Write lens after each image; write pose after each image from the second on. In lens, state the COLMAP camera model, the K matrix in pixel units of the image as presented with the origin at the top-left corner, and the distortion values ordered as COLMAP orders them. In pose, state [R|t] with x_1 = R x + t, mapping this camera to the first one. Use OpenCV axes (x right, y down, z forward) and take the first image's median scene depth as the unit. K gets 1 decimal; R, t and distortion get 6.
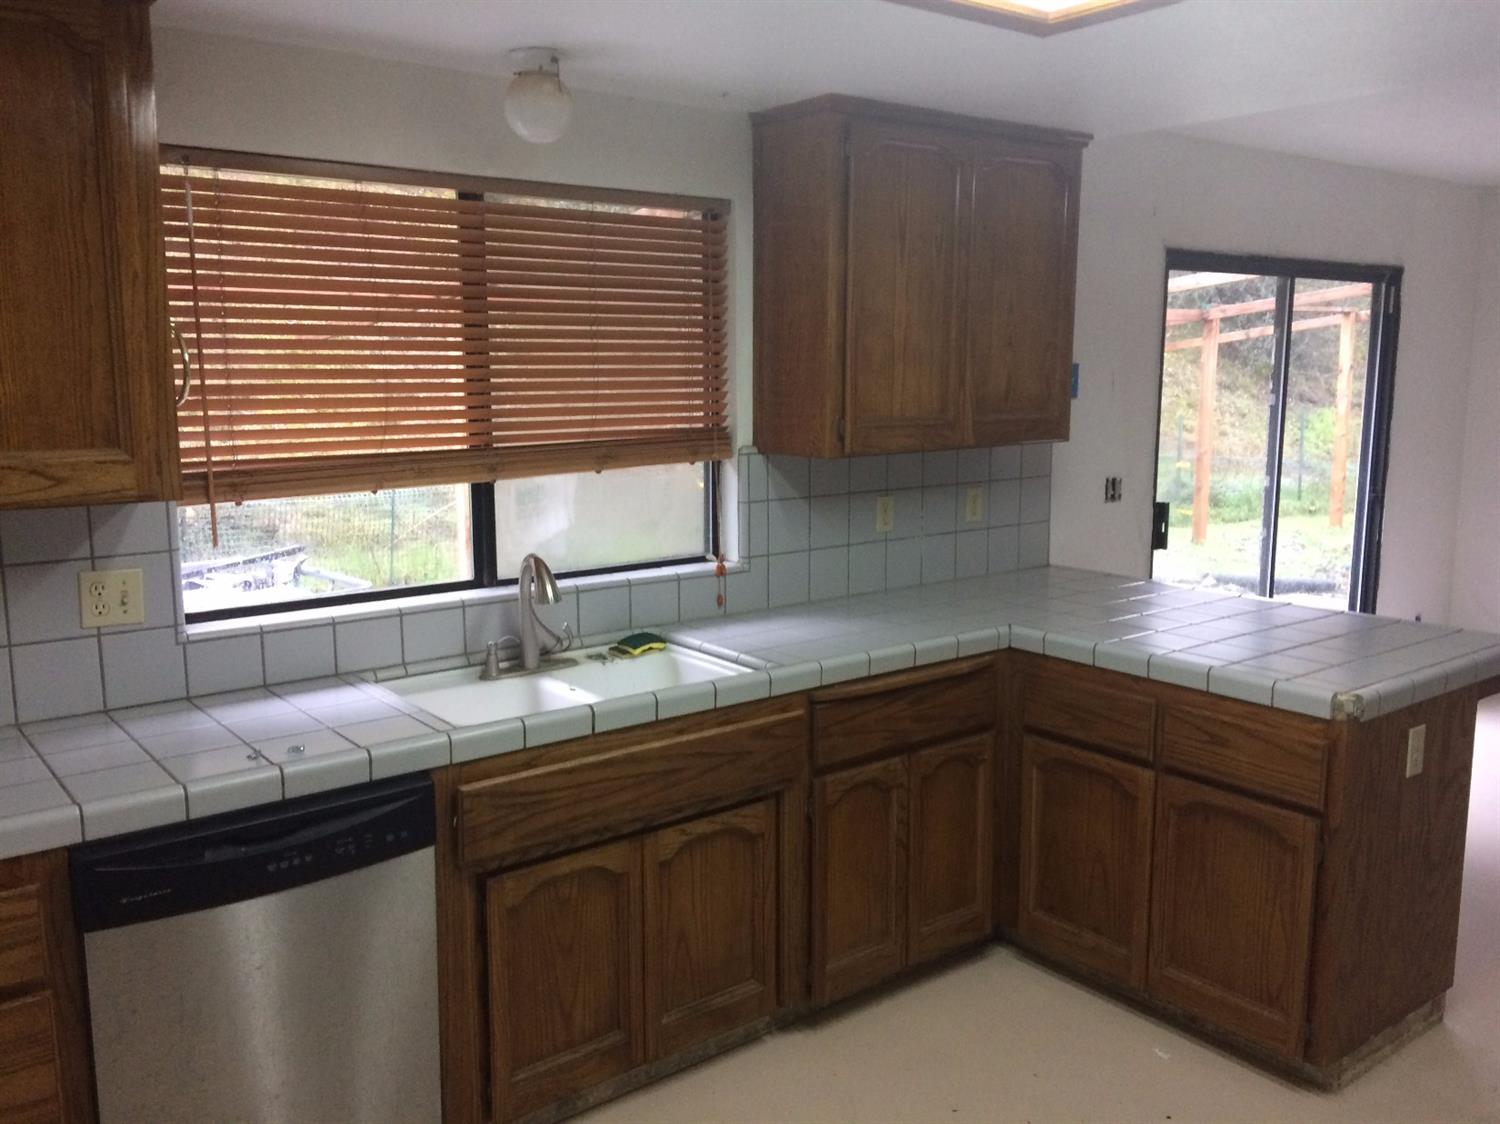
lens RADIAL K [[1261.5, 0, 750.3], [0, 1261.5, 575.0], [0, 0, 1]] dist [0.054156, -0.003078]
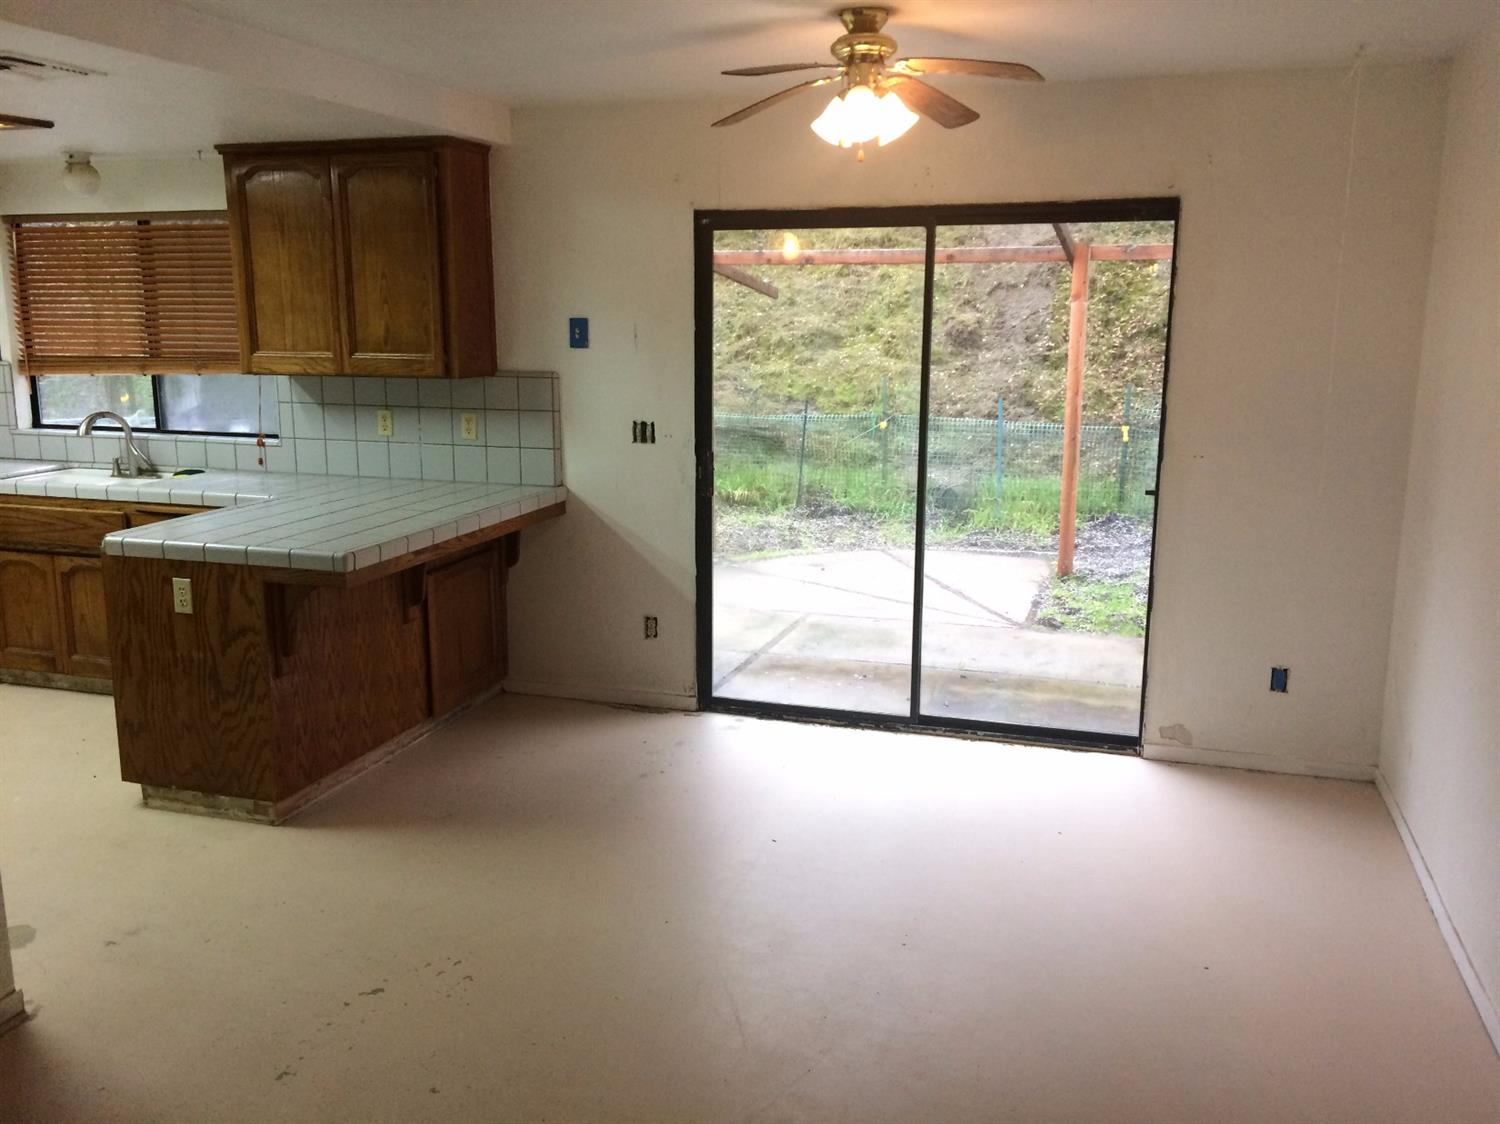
lens RADIAL K [[1261.5, 0, 747.6], [0, 1261.5, 548.7], [0, 0, 1]] dist [0.054156, -0.003078]
pose [[0.552212, 0.167242, -0.816757, 1.768897], [-0.137778, 0.984509, 0.108440, -0.139582], [0.822240, 0.052650, 0.566700, 0.631104]]
